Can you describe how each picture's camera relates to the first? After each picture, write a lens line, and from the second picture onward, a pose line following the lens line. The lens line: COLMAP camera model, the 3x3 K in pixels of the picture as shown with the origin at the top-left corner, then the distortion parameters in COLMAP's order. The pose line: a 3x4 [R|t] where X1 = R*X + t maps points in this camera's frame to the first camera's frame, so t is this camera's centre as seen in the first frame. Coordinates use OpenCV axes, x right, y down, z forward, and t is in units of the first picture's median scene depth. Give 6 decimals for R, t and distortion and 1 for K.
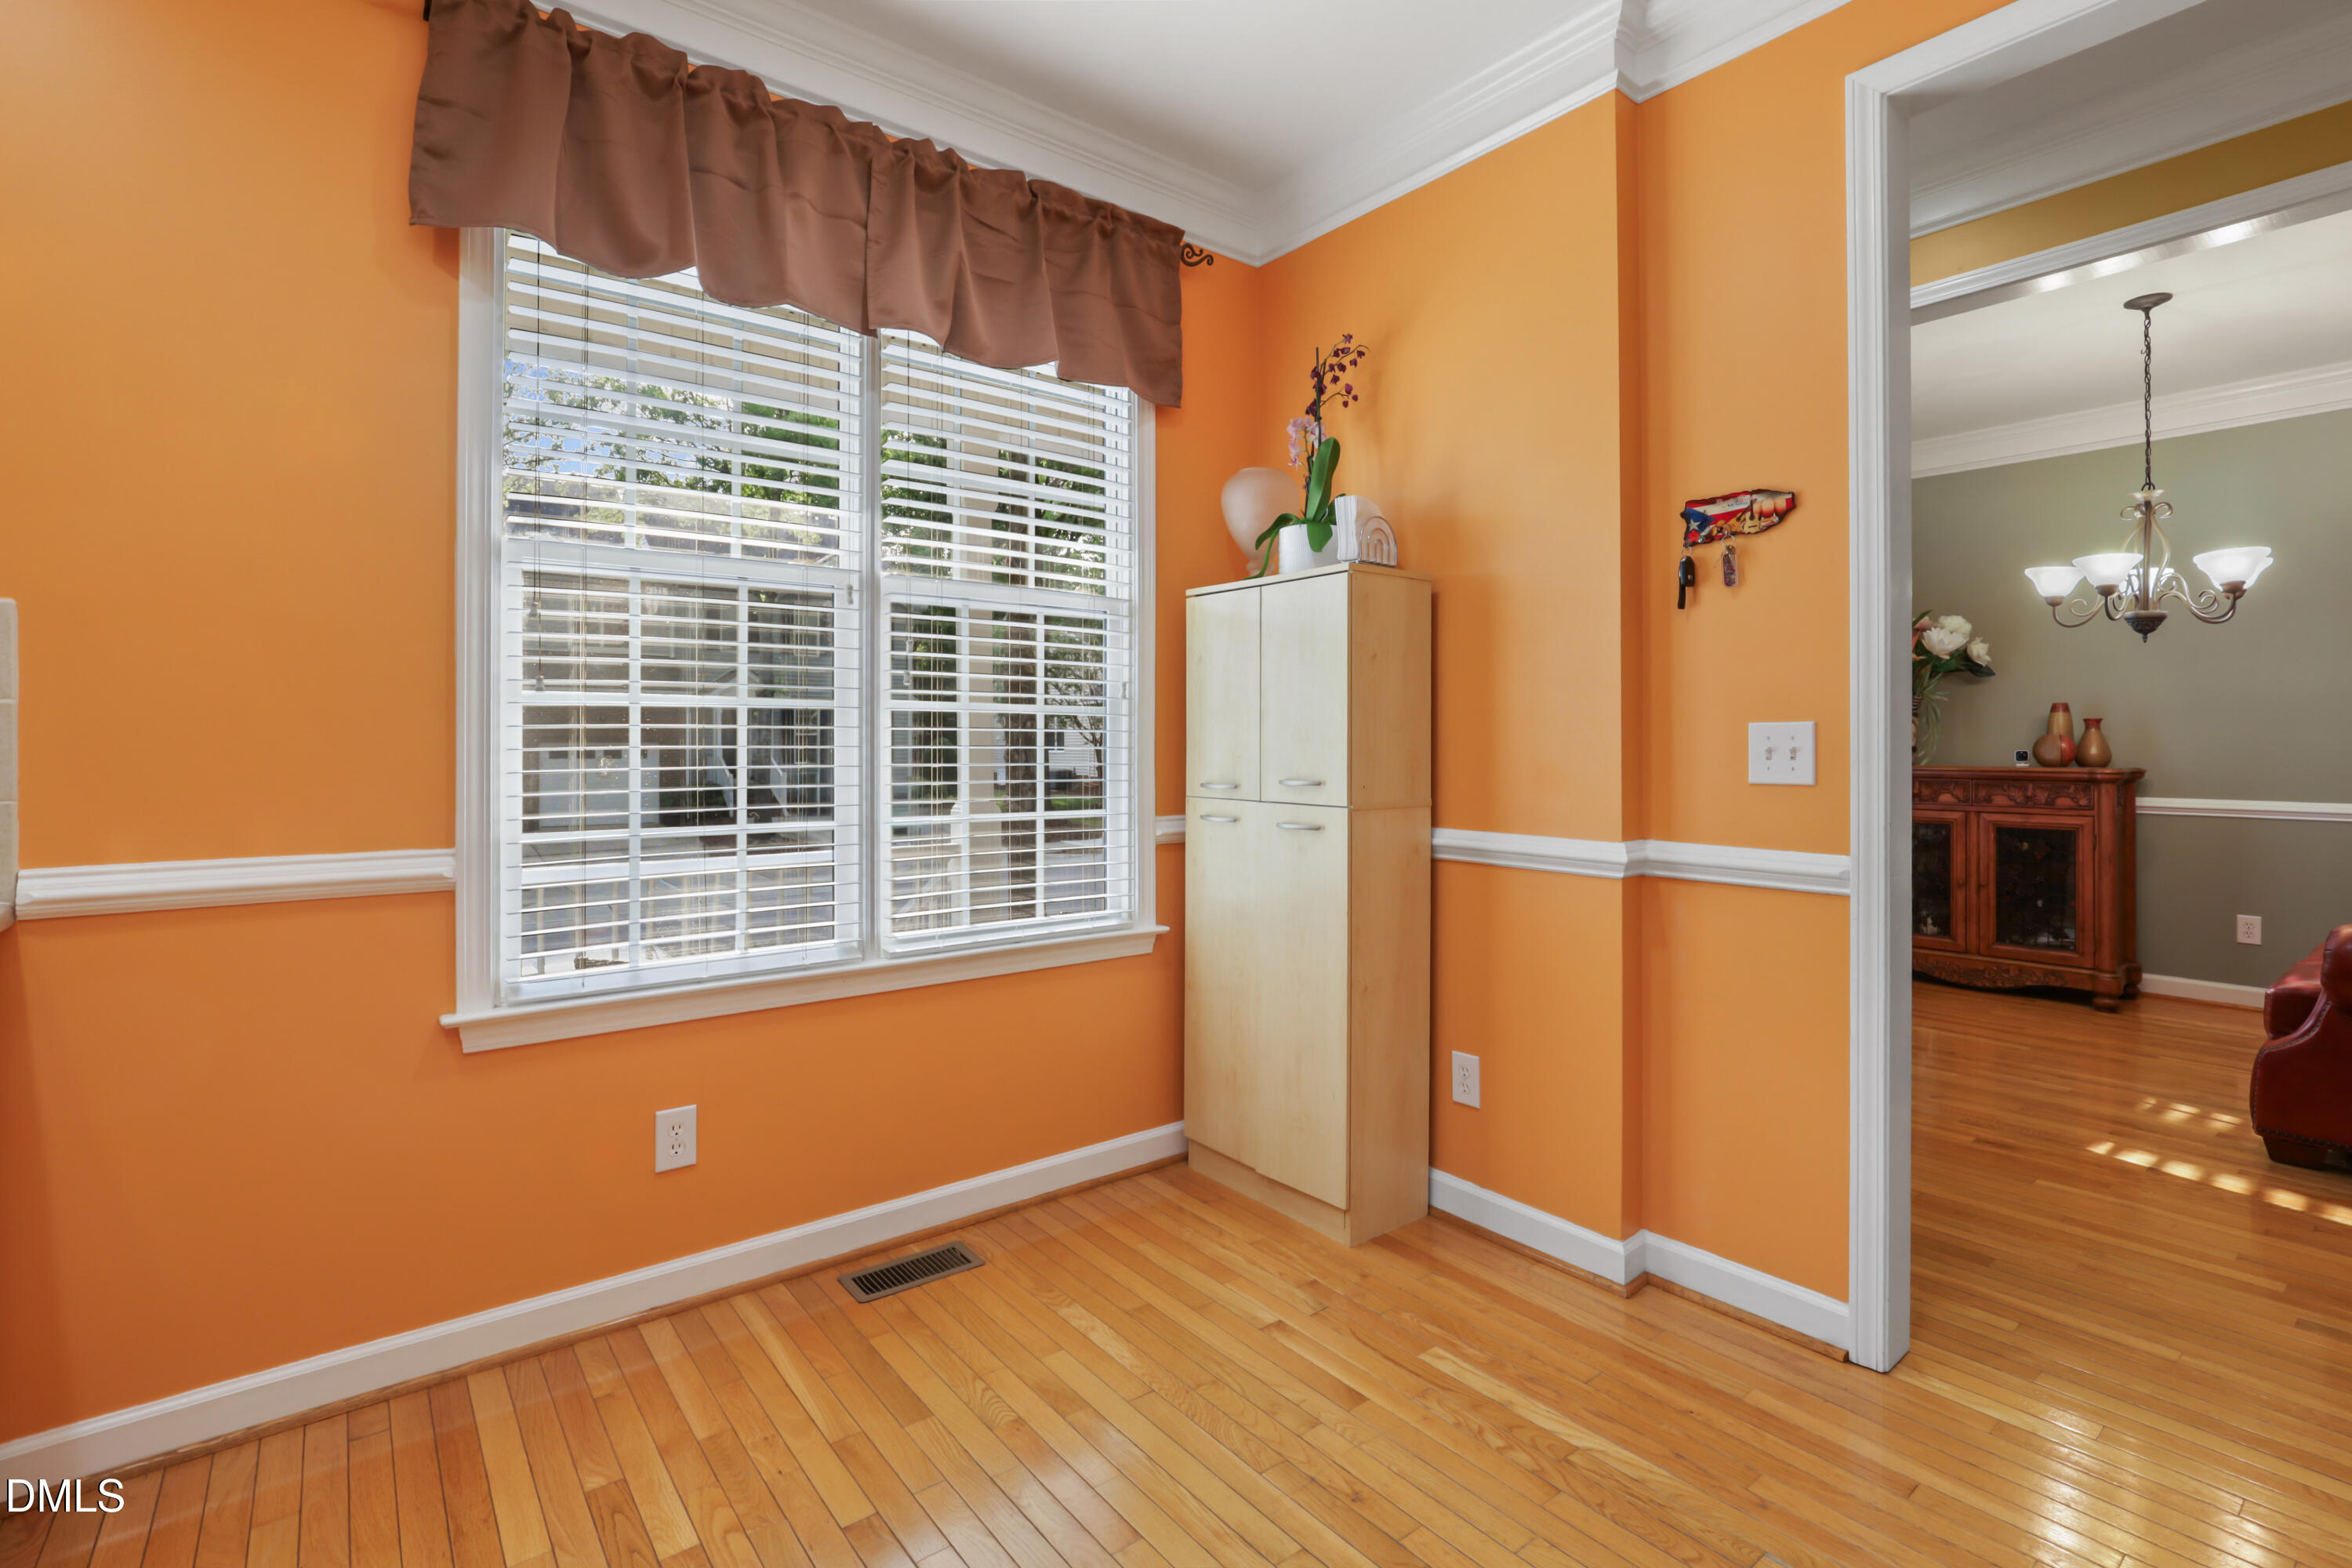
lens RADIAL K [[1095.4, 0, 1155.9], [0, 1095.4, 740.7], [0, 0, 1]] dist [-0.031099, 0.006007]
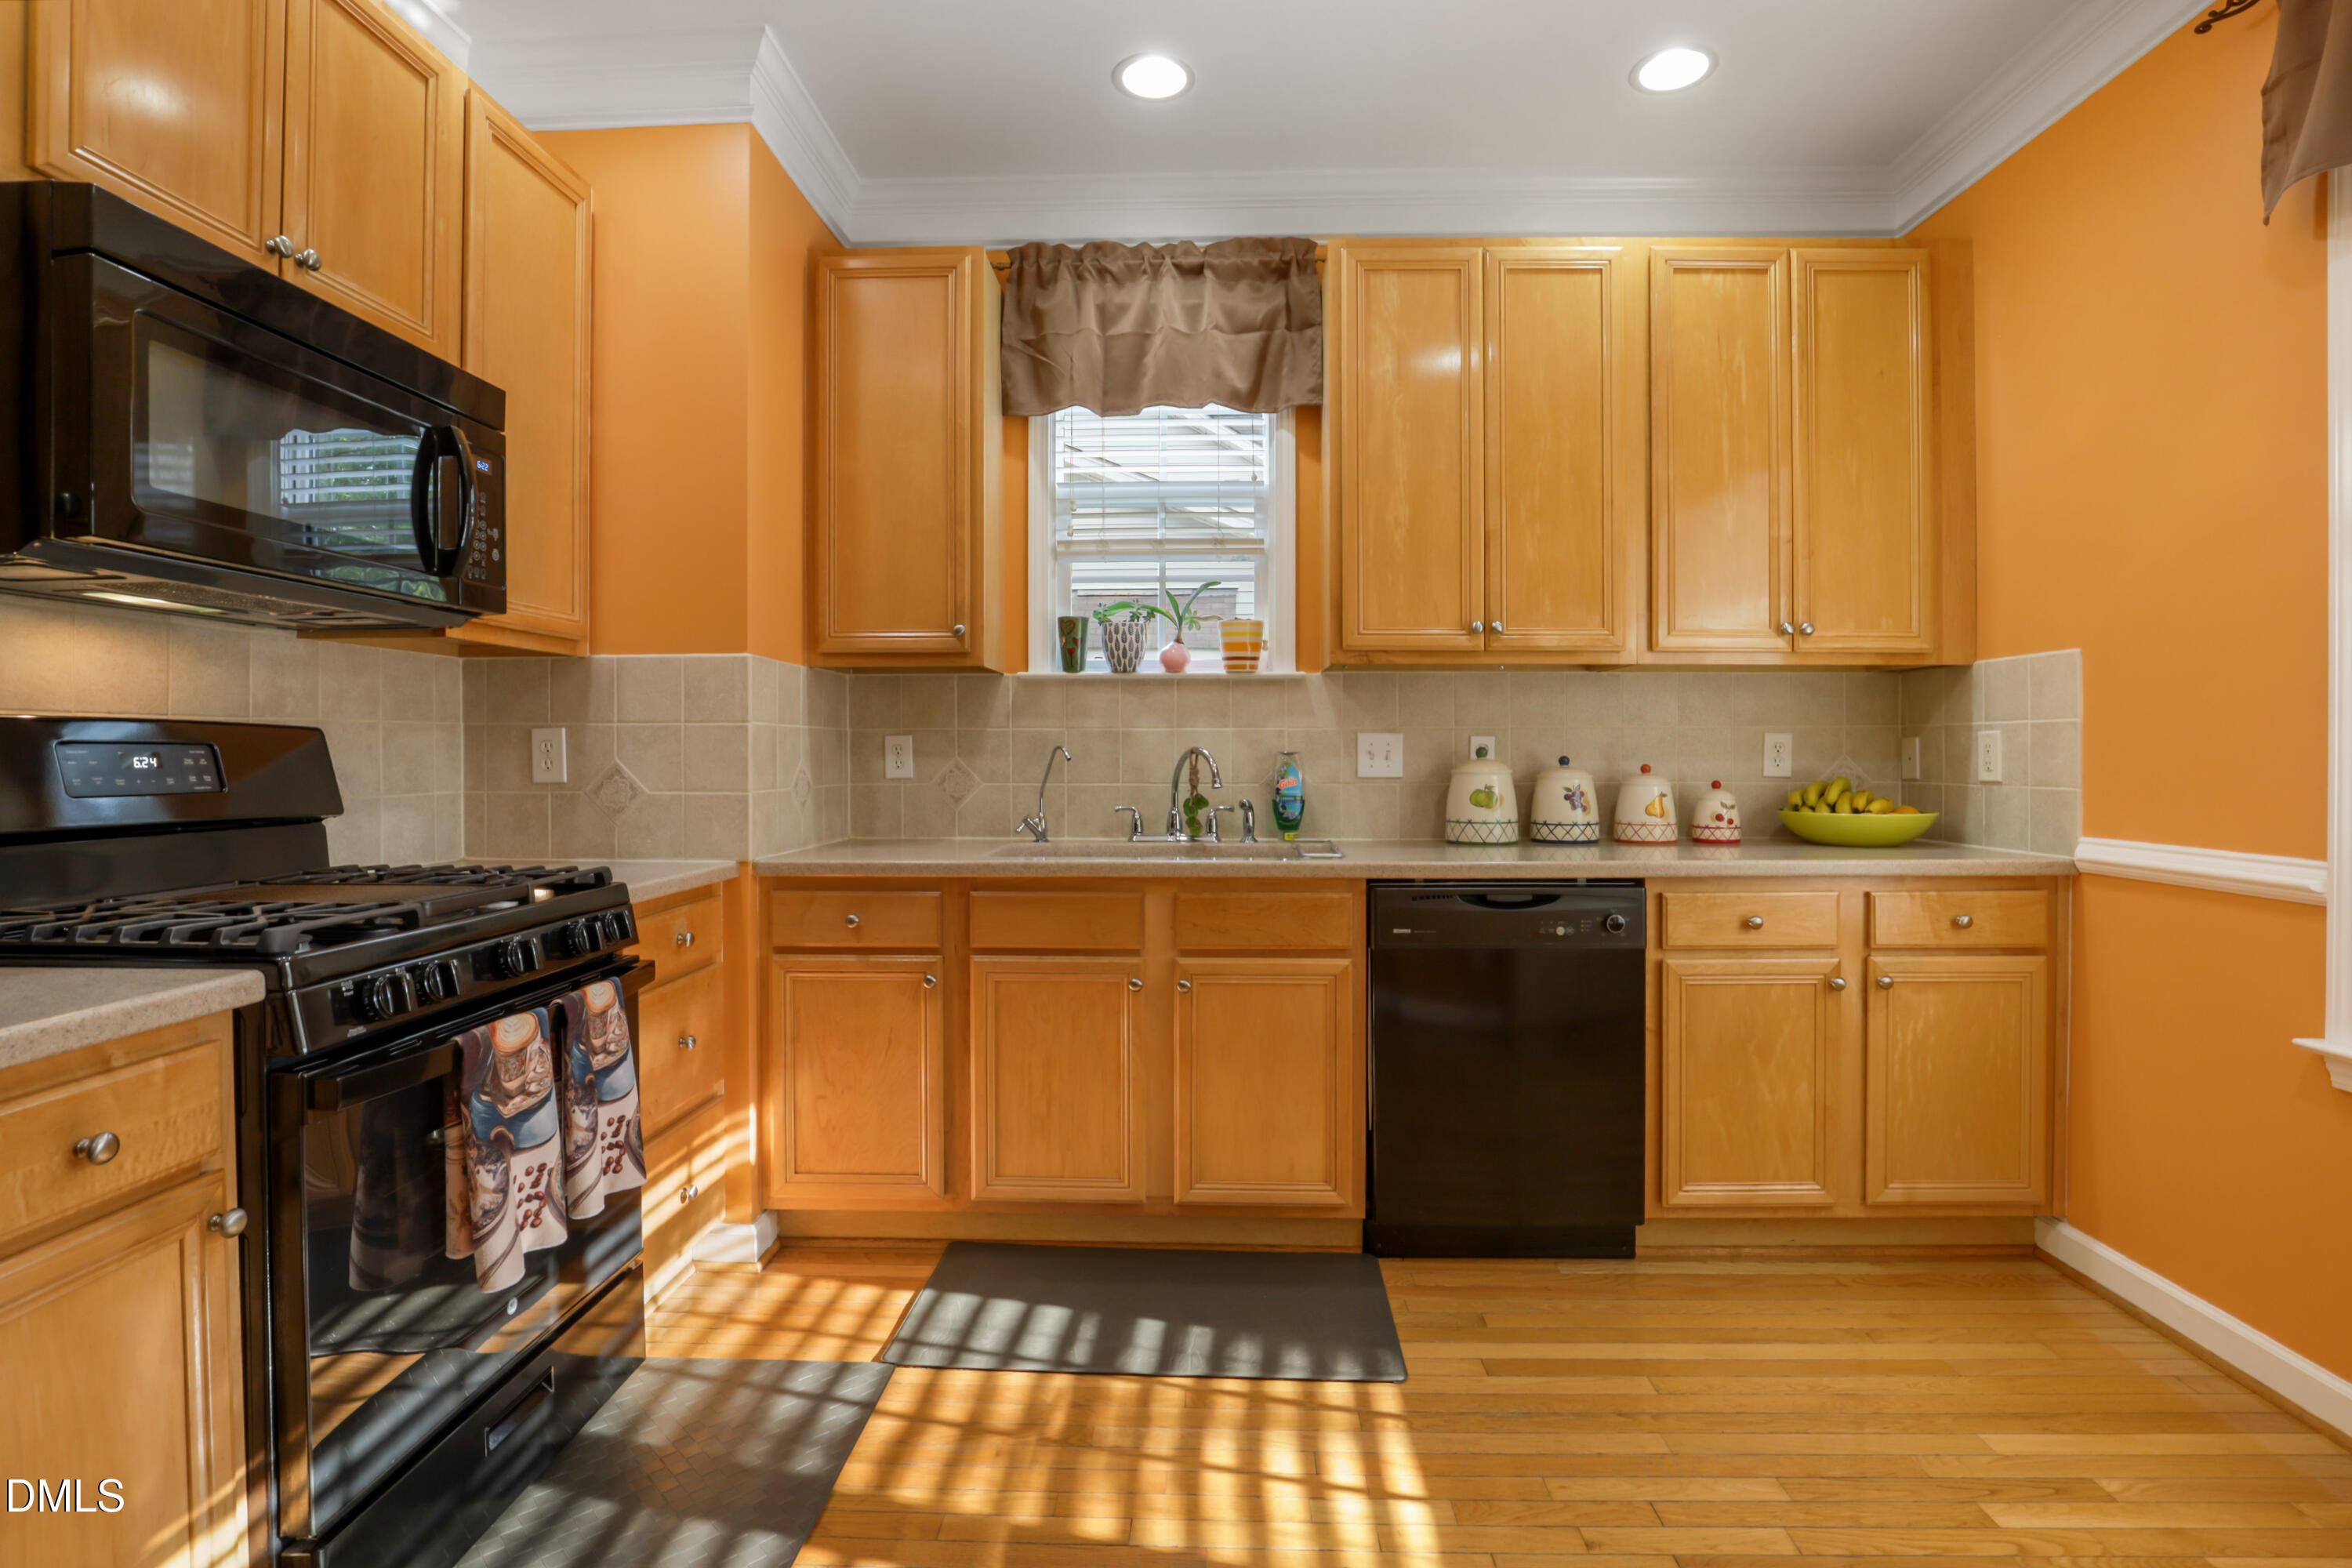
lens RADIAL K [[1095.4, 0, 1174.3], [0, 1095.4, 759.7], [0, 0, 1]] dist [-0.031099, 0.006007]
pose [[-0.647345, 0.007171, -0.762164, 0.486917], [-0.000773, 0.999949, 0.010065, 0.002663], [0.762197, 0.007105, -0.647306, 0.595741]]
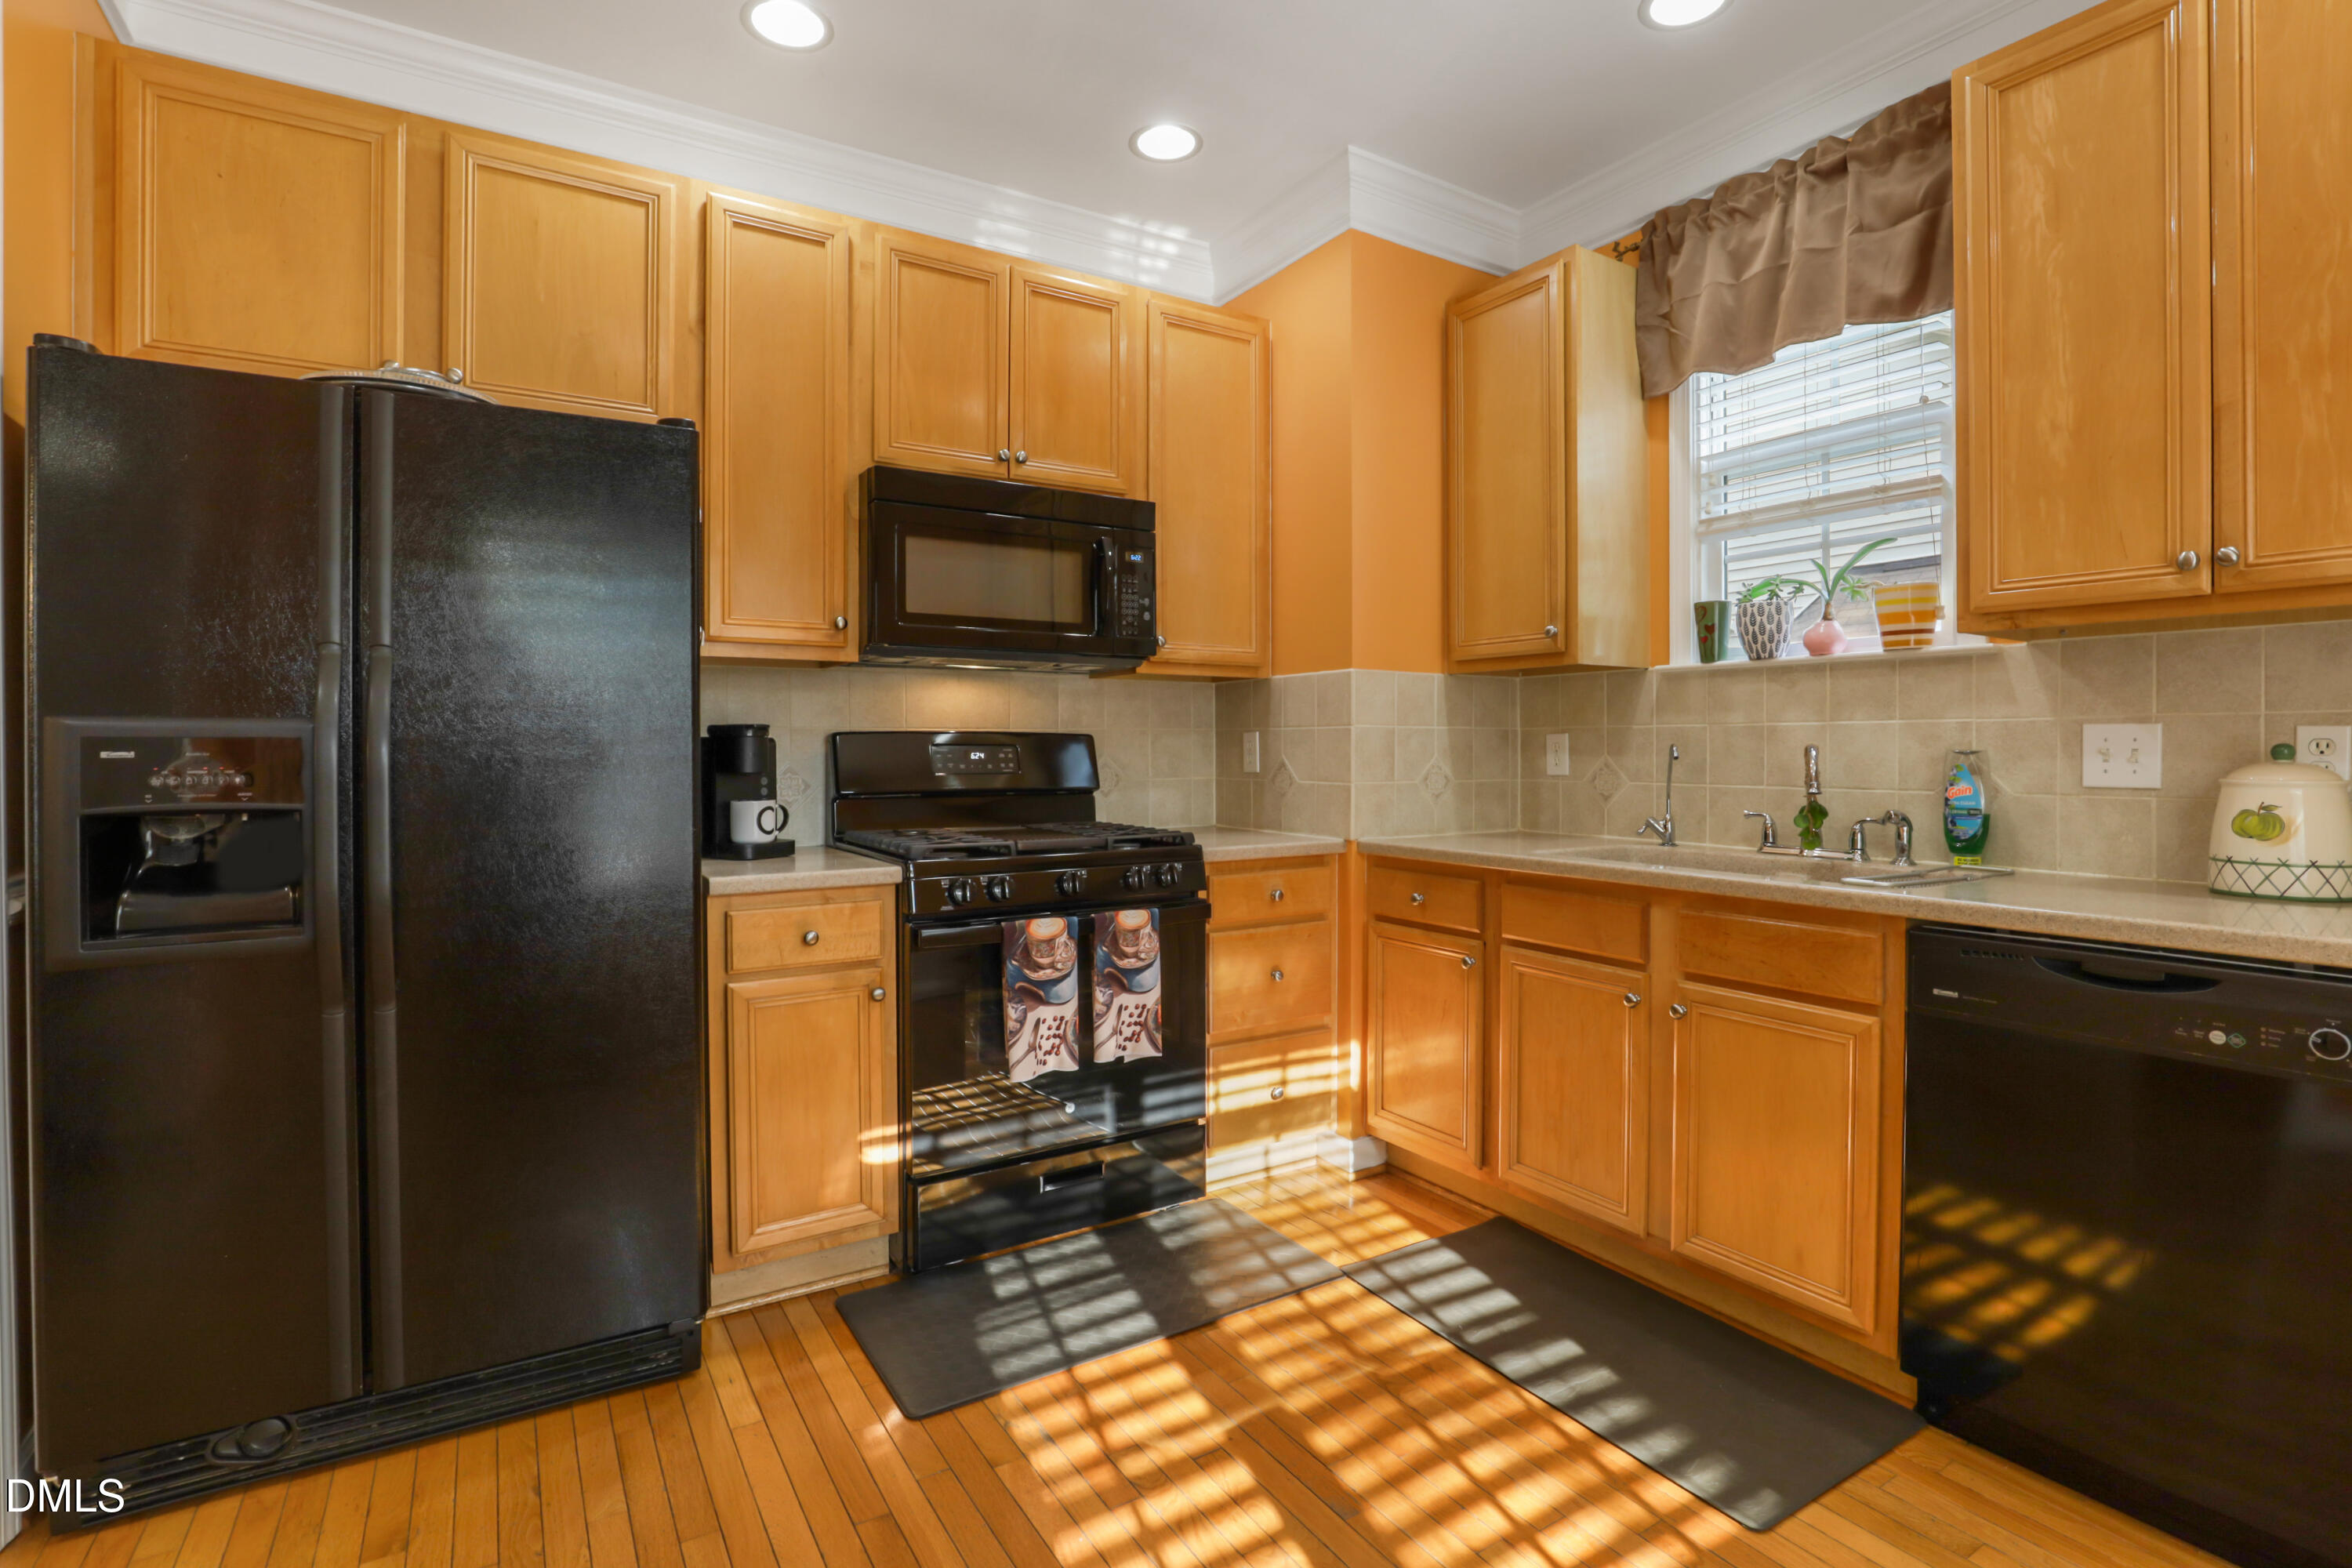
lens RADIAL K [[1095.4, 0, 1195.5], [0, 1095.4, 759.5], [0, 0, 1]] dist [-0.031099, 0.006007]
pose [[-0.995566, 0.001285, 0.094054, 0.084882], [0.002564, 0.999906, 0.013479, 0.000040], [-0.094027, 0.013660, -0.995476, 0.847165]]
